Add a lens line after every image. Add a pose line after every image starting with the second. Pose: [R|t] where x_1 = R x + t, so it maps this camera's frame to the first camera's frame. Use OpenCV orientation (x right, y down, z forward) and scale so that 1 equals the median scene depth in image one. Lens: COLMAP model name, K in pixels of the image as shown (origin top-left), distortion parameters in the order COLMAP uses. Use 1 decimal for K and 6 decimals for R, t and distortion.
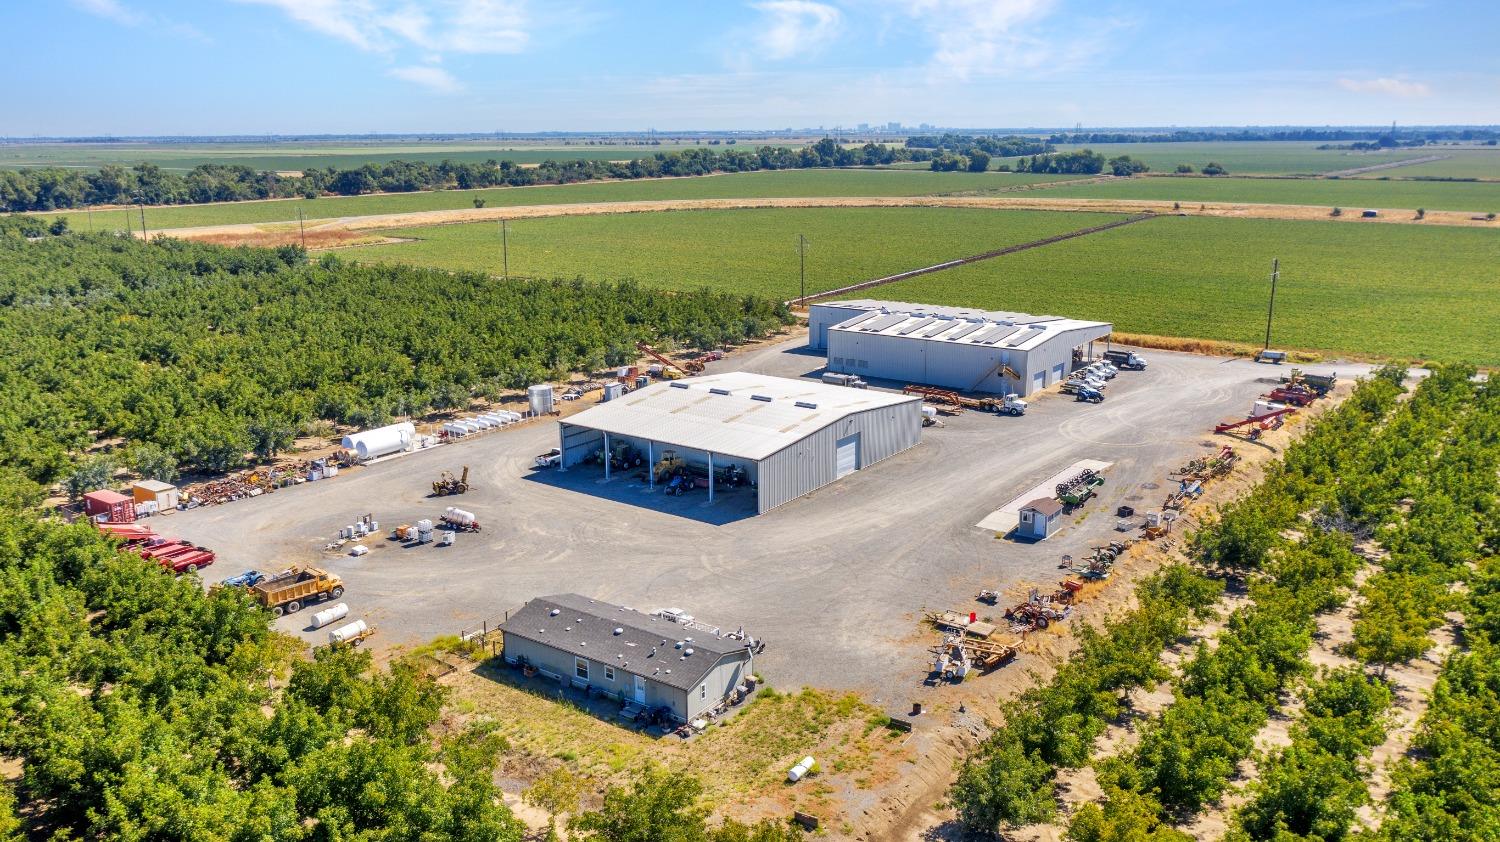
lens RADIAL K [[1227.0, 0, 747.1], [0, 1227.0, 424.9], [0, 0, 1]] dist [-0.015677, 0.004440]
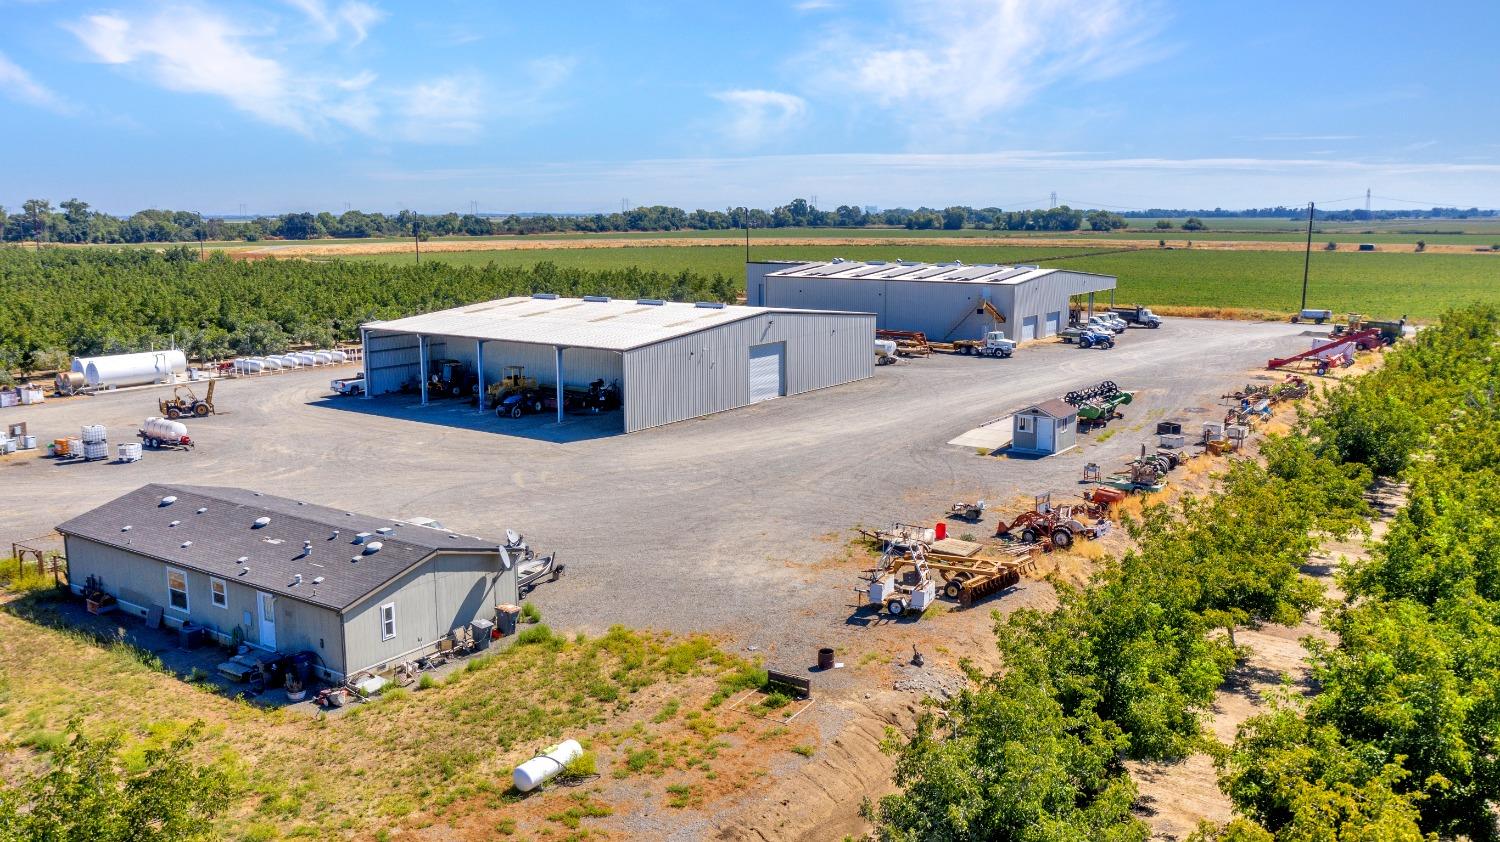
lens RADIAL K [[1227.0, 0, 752.4], [0, 1227.0, 417.7], [0, 0, 1]] dist [-0.015677, 0.004440]
pose [[0.999768, 0.002438, 0.021383, 0.082276], [-0.000894, 0.997408, -0.071949, 0.142986], [-0.021503, 0.071913, 0.997179, 0.419456]]
